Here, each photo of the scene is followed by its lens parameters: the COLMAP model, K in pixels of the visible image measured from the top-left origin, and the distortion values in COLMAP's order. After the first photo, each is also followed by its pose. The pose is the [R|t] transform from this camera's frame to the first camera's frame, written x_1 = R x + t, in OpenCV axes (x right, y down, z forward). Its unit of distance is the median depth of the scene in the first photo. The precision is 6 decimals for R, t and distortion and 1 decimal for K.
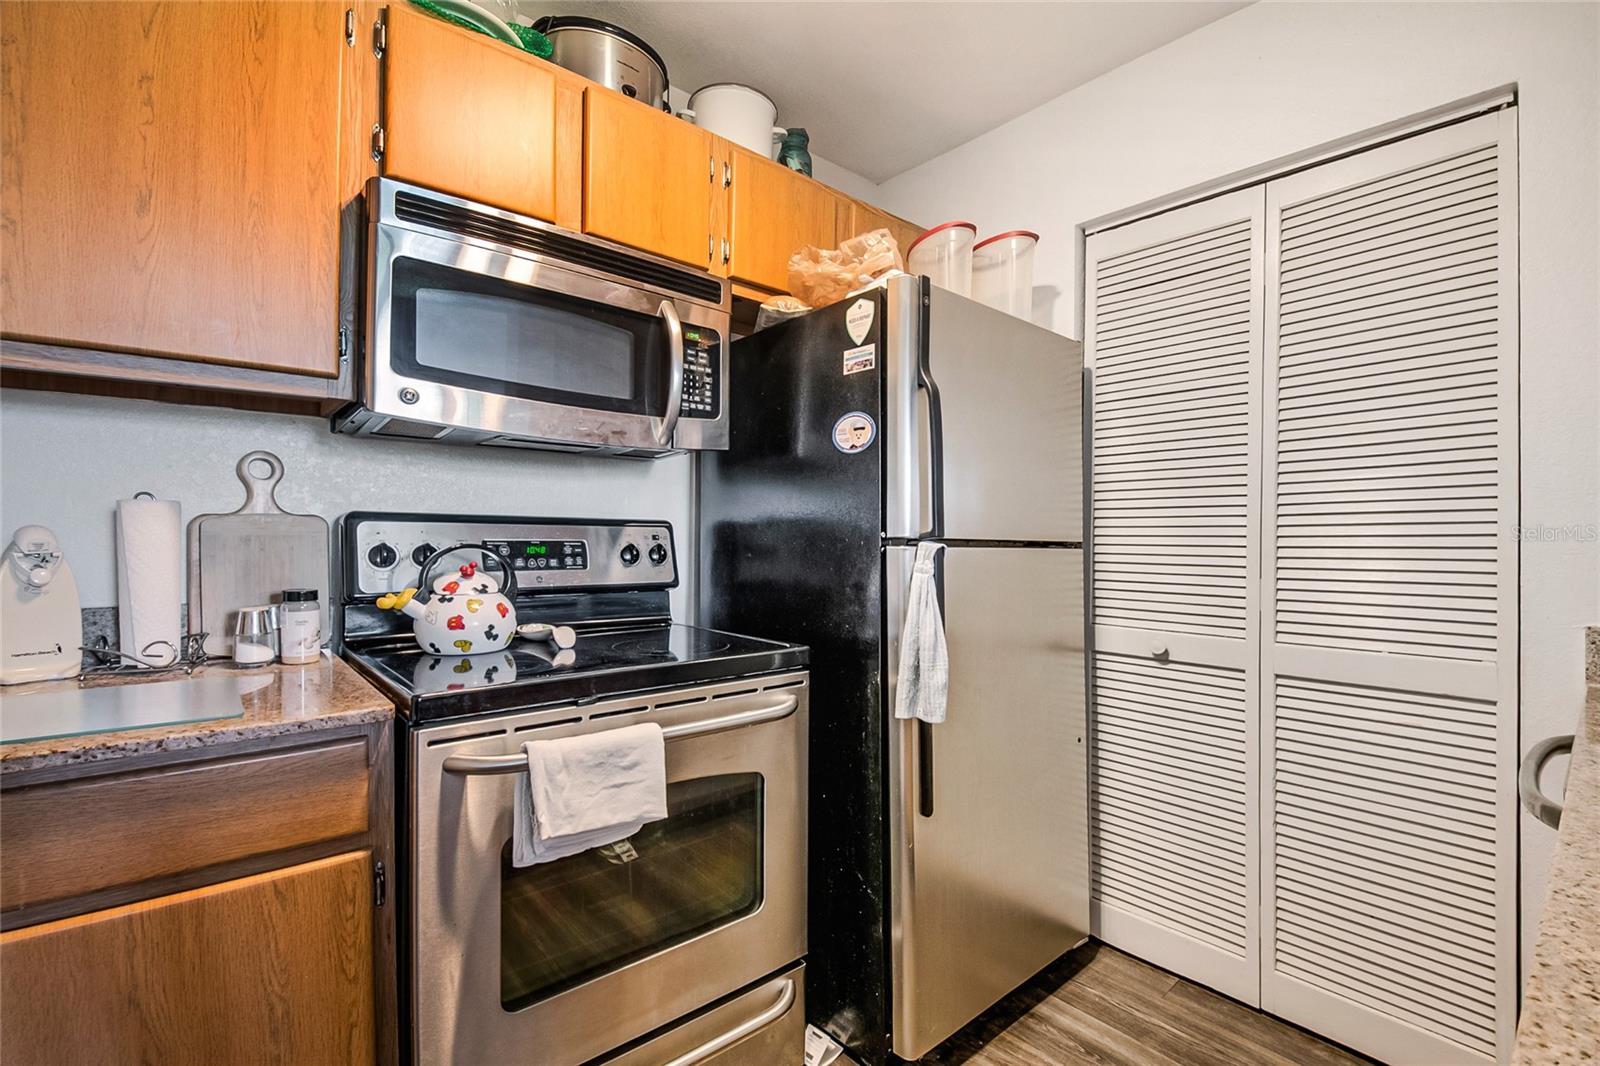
lens RADIAL K [[713.7, 0, 834.3], [0, 713.7, 526.3], [0, 0, 1]] dist [0.030201, -0.041165]
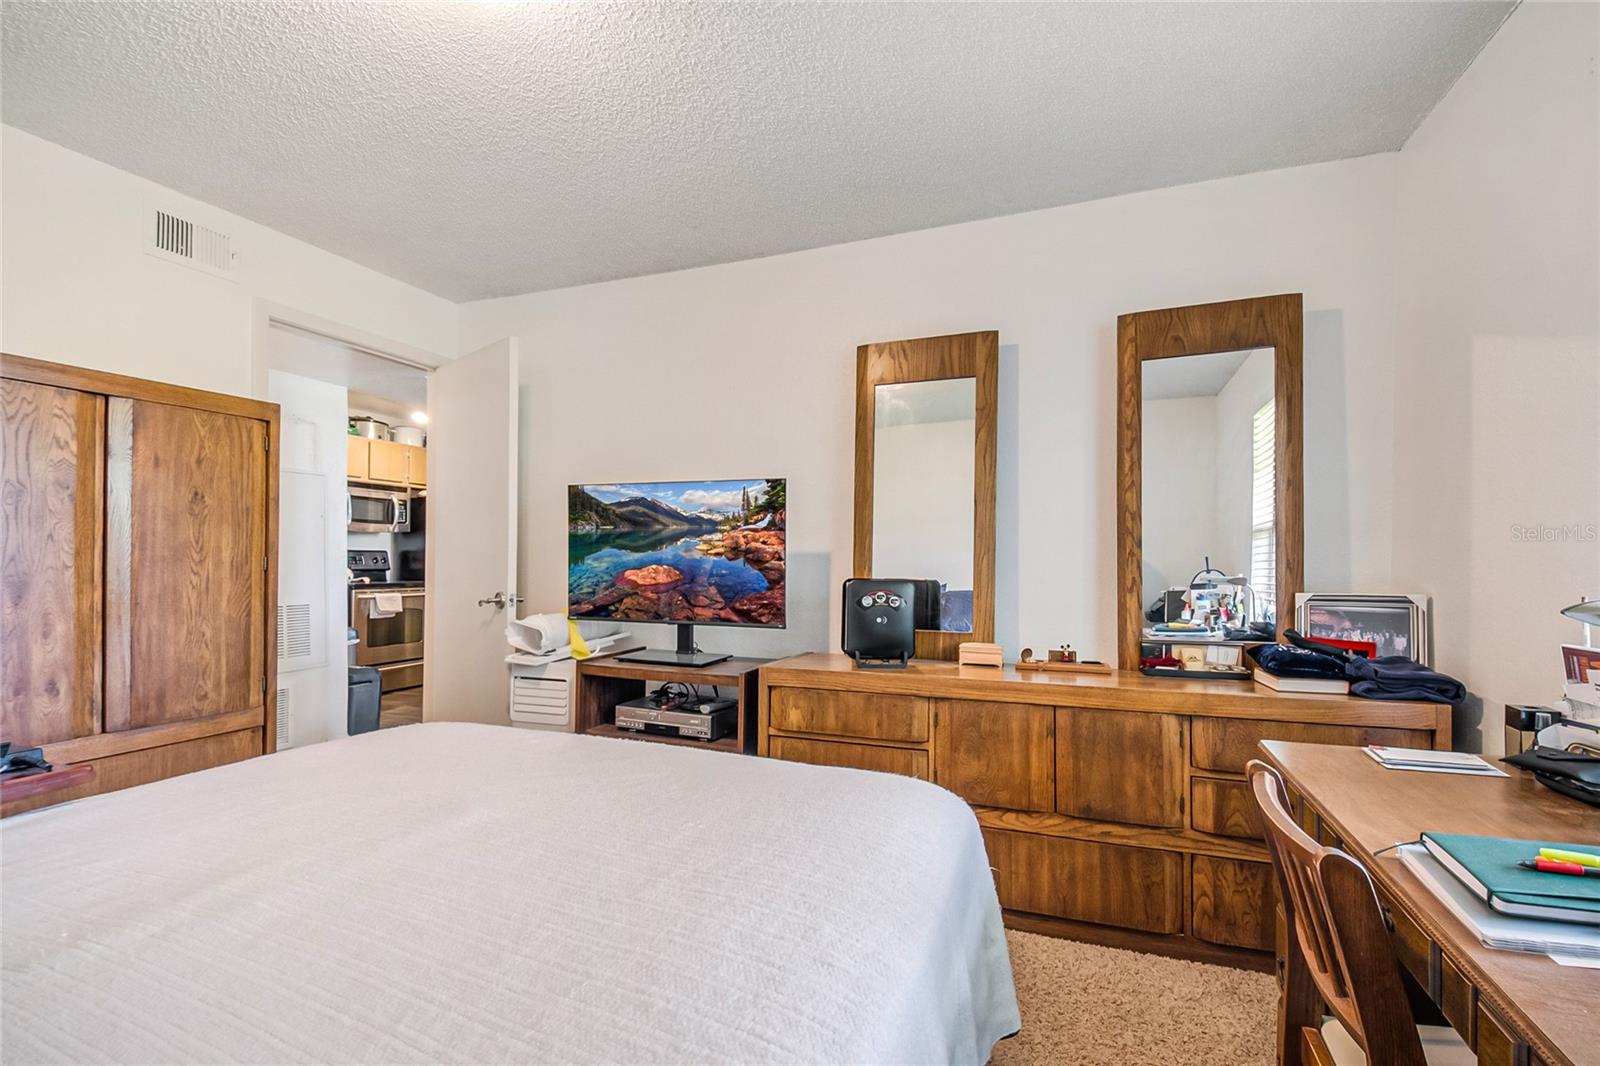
lens RADIAL K [[693.4, 0, 840.1], [0, 693.4, 541.1], [0, 0, 1]] dist [0.014385, -0.018236]
pose [[0.877623, 0.000761, 0.479350, 0.093504], [-0.000127, 0.999999, -0.001355, -0.060268], [-0.479351, 0.001128, 0.877623, -3.671083]]
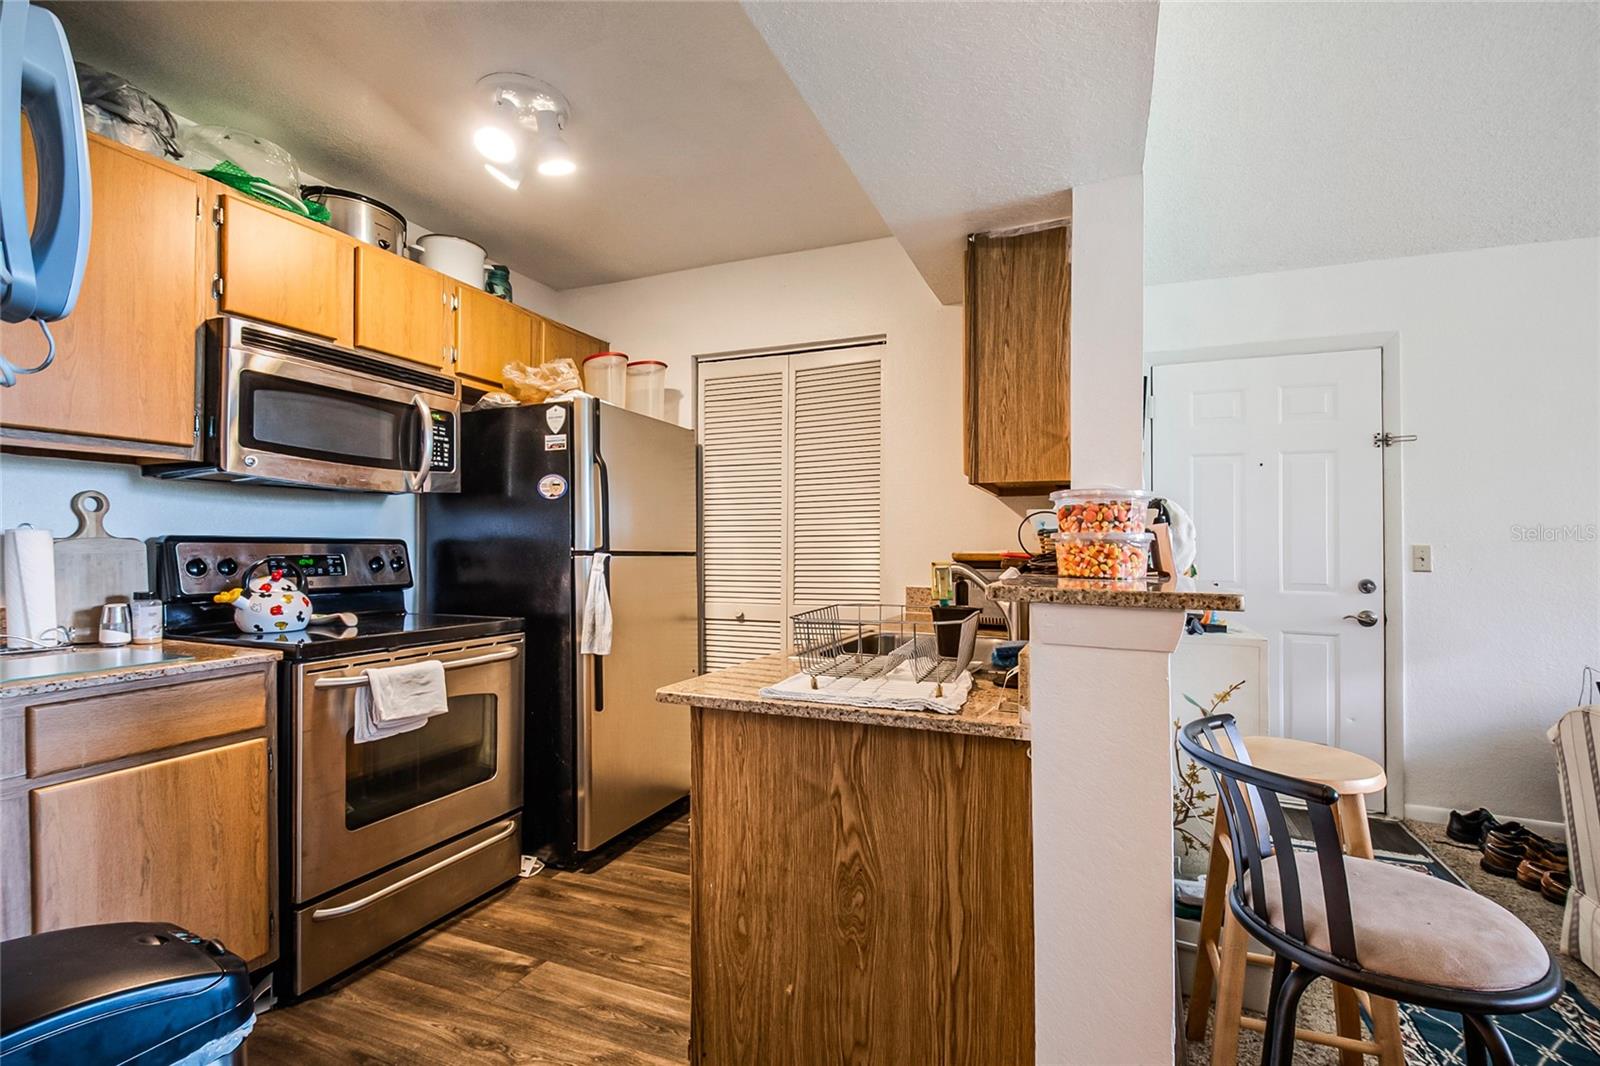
lens RADIAL K [[697.8, 0, 807.2], [0, 697.8, 537.0], [0, 0, 1]] dist [0.022548, -0.019562]
pose [[0.905453, -0.002098, 0.424442, -0.127201], [0.001702, 0.999998, 0.001312, -0.017197], [-0.424444, -0.000465, 0.905454, -0.713738]]
